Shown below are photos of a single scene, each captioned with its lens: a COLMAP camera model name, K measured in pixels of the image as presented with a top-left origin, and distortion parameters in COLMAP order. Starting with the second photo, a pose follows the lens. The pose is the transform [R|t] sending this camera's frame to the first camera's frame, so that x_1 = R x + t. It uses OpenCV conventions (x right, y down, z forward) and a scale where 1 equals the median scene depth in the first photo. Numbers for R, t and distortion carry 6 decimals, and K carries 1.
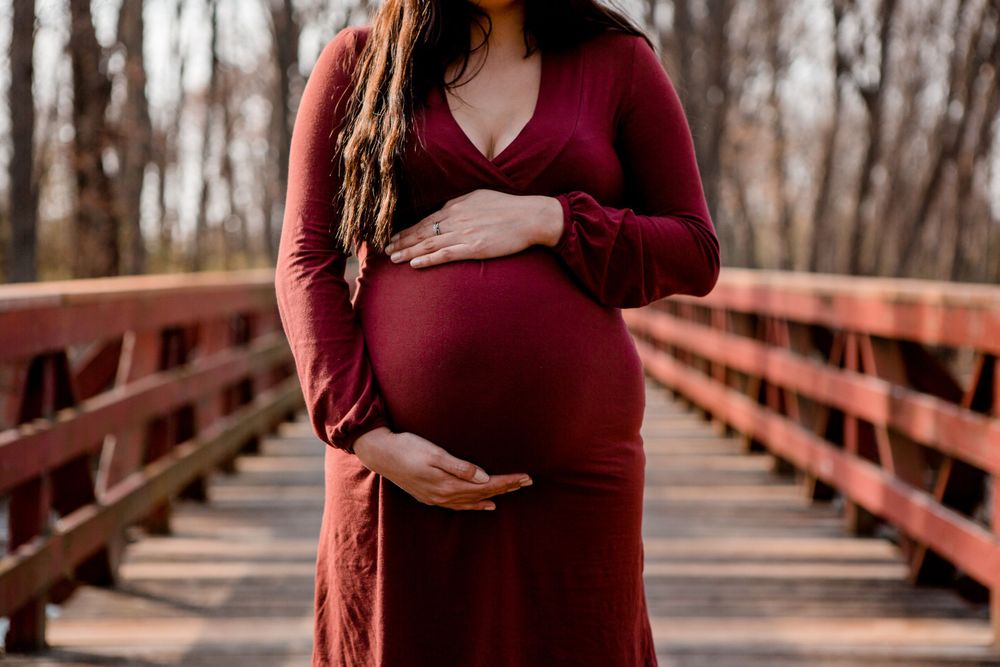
lens RADIAL K [[1869.8, 0, 512.3], [0, 1869.8, 334.2], [0, 0, 1]] dist [-0.237698, 4.422301]
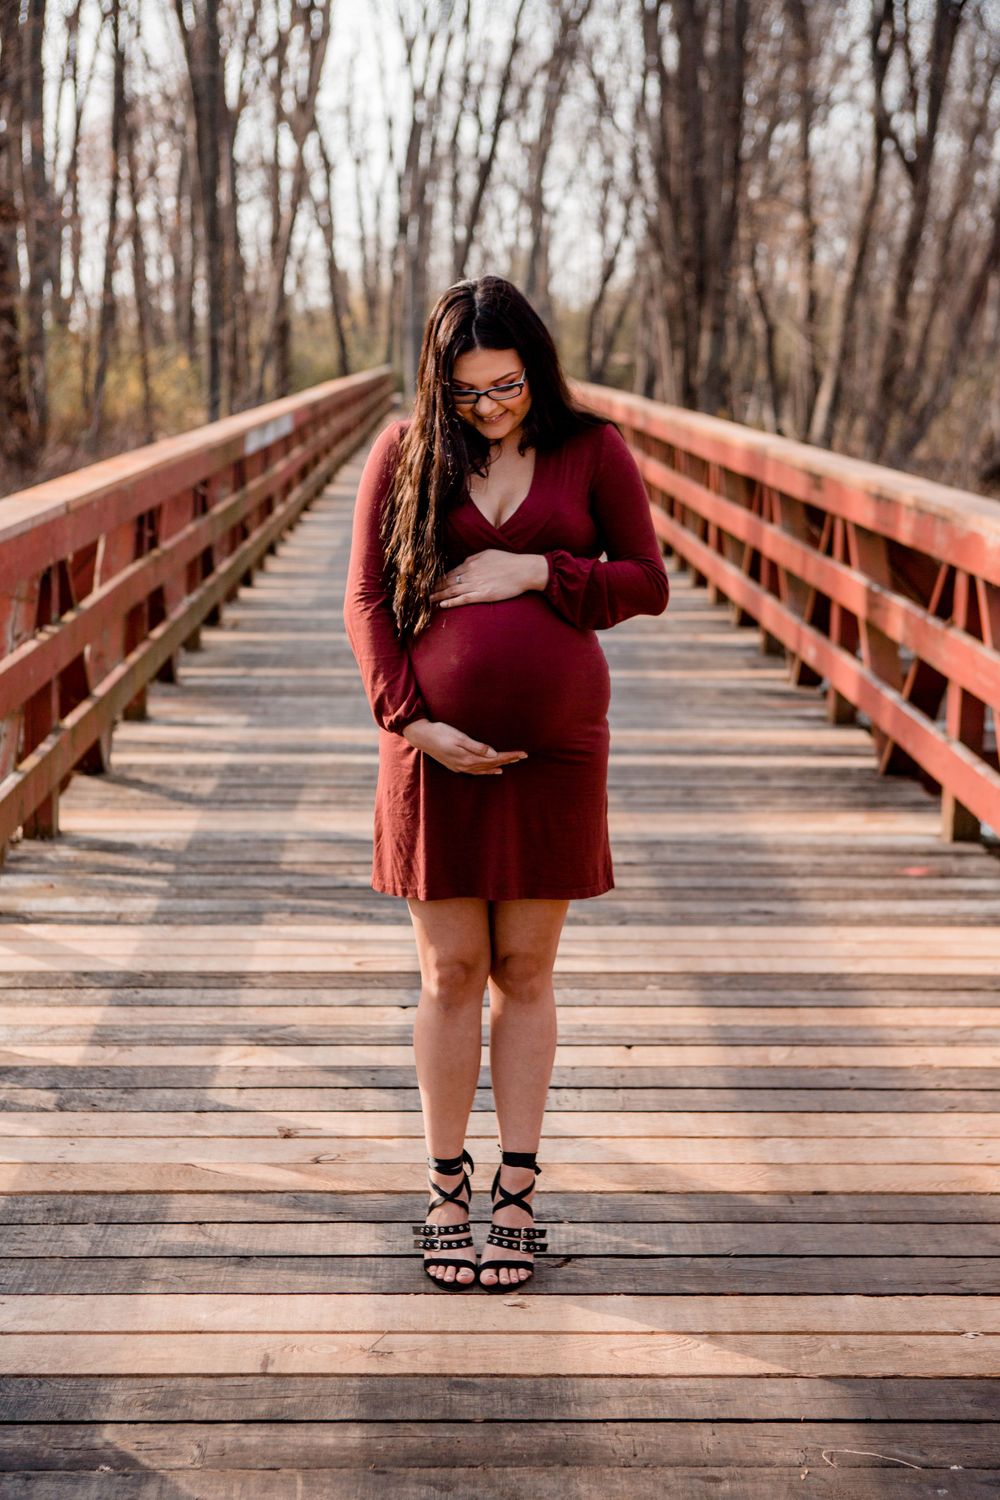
lens RADIAL K [[2804.7, 0, 500.0], [0, 2804.7, 750.0], [0, 0, 1]] dist [-0.237698, 4.422301]
pose [[0.999926, -0.000933, 0.012109, -0.017176], [-0.000969, 0.987737, 0.156123, -0.125382], [-0.012107, -0.156123, 0.987663, -0.542441]]
